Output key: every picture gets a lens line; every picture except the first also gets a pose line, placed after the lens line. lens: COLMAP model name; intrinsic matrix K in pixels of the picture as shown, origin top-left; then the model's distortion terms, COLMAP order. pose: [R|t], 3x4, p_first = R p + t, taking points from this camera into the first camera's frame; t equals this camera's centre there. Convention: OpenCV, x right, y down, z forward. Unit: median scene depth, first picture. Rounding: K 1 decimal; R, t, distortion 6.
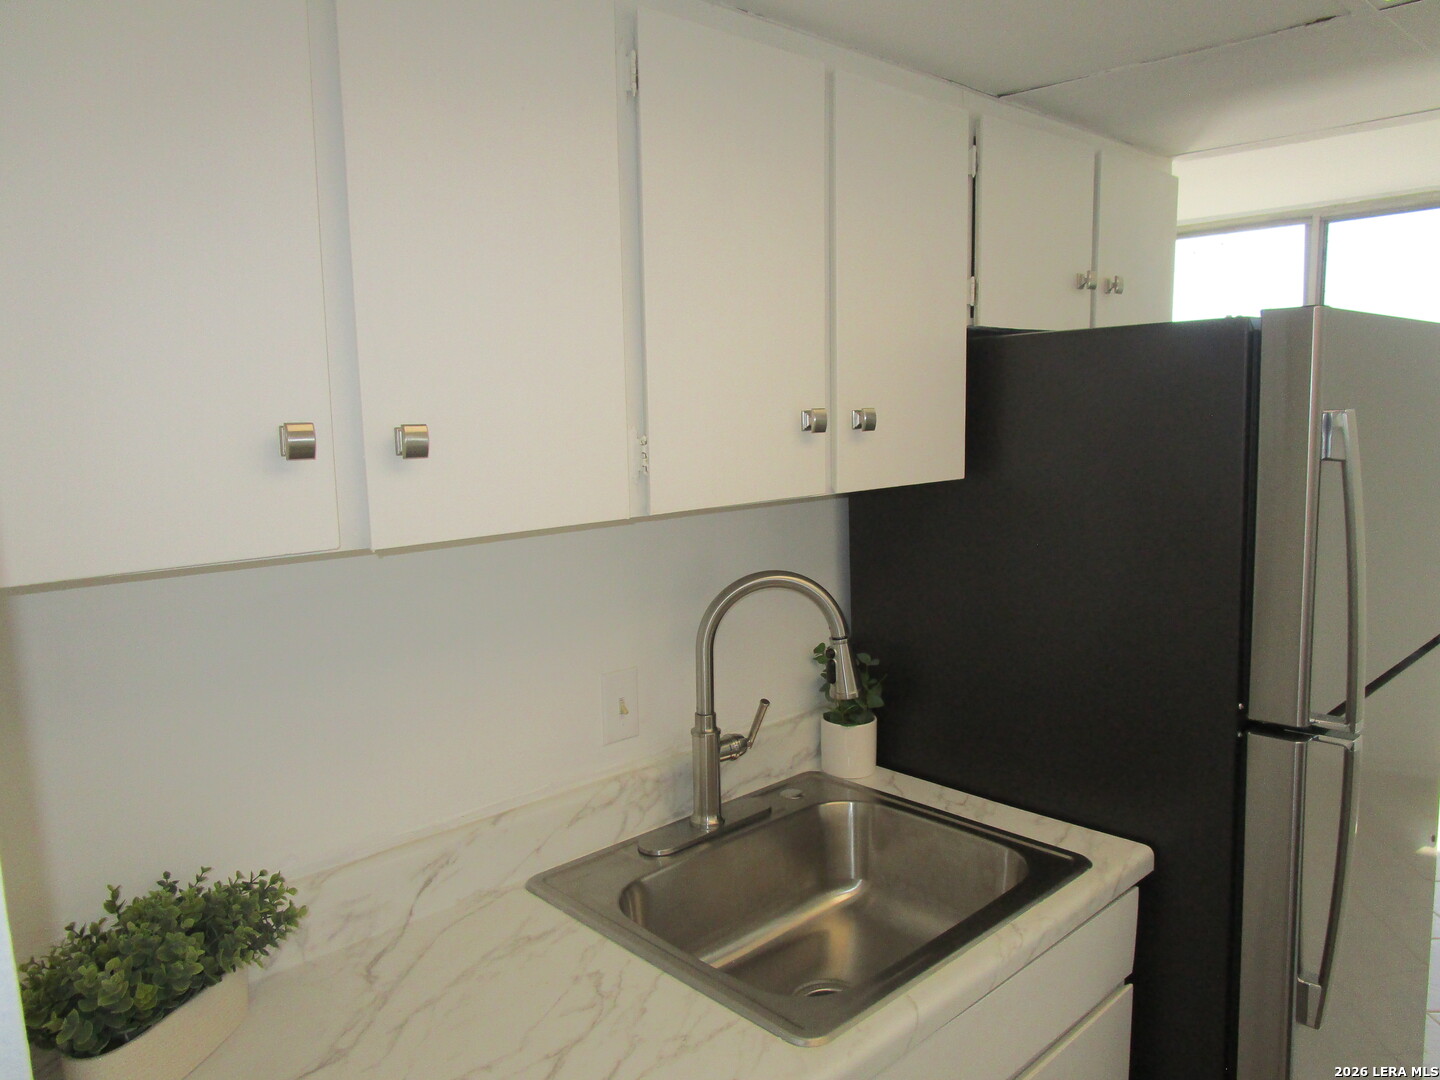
lens RADIAL K [[1020.2, 0, 710.9], [0, 1020.2, 540.1], [0, 0, 1]] dist [-0.028676, 0.001444]
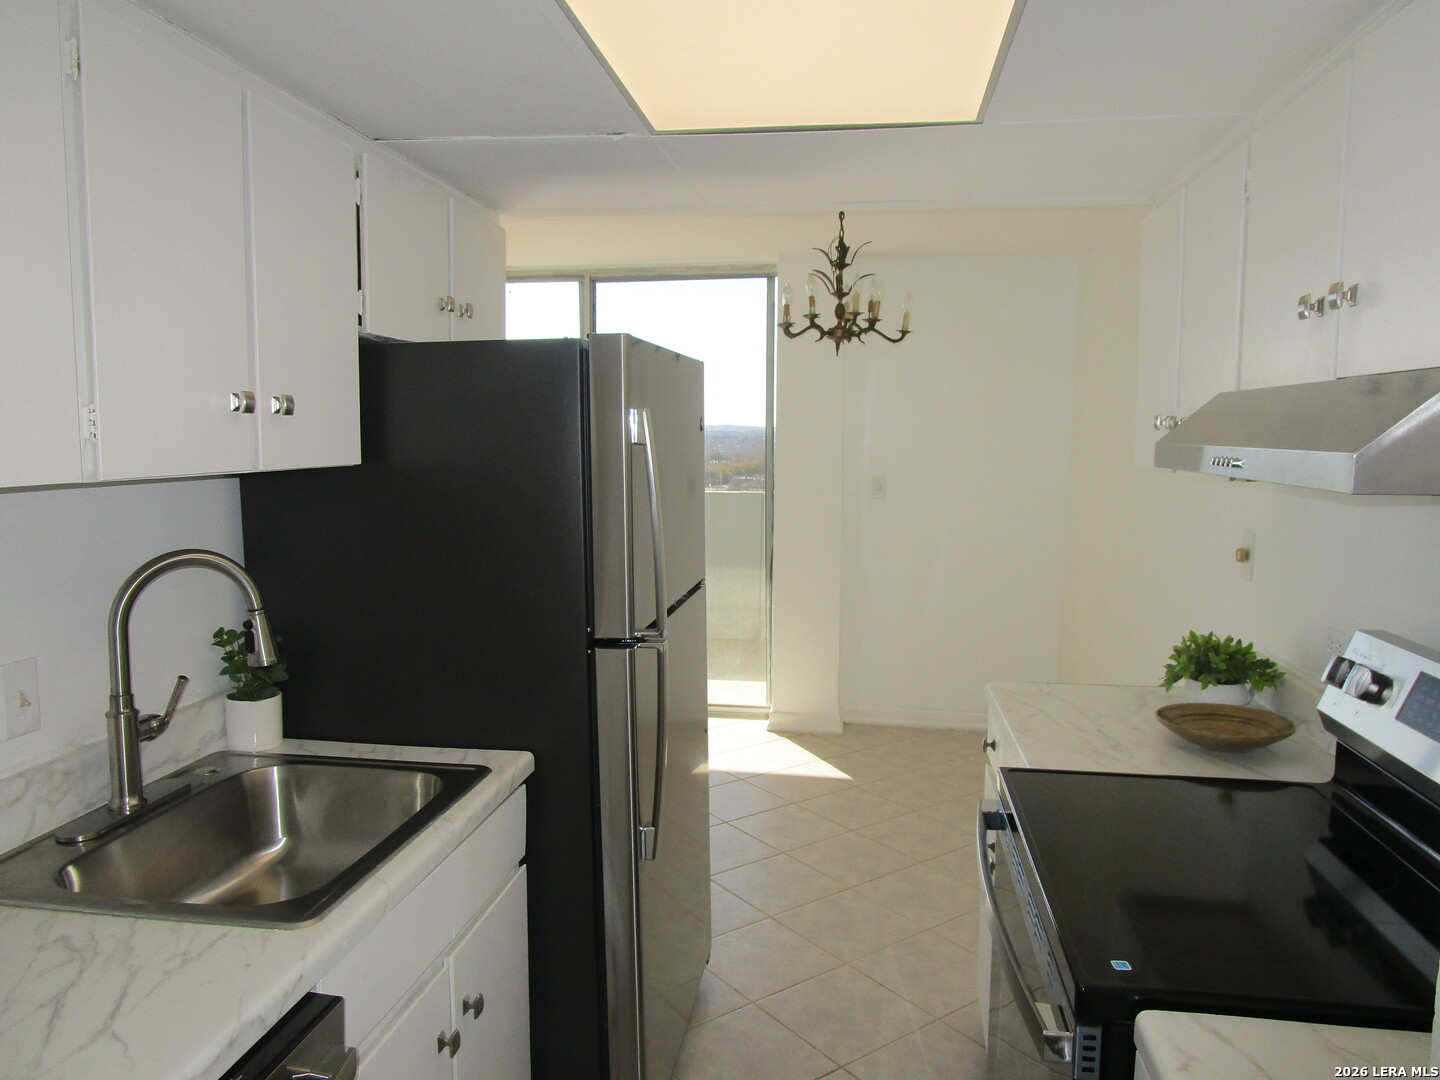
lens RADIAL K [[1020.2, 0, 710.9], [0, 1020.2, 540.1], [0, 0, 1]] dist [-0.028676, 0.001444]
pose [[0.786951, -0.038896, 0.615788, -0.153079], [0.059145, 0.998171, -0.012535, 0.064253], [-0.614174, 0.046285, 0.787812, -0.144159]]
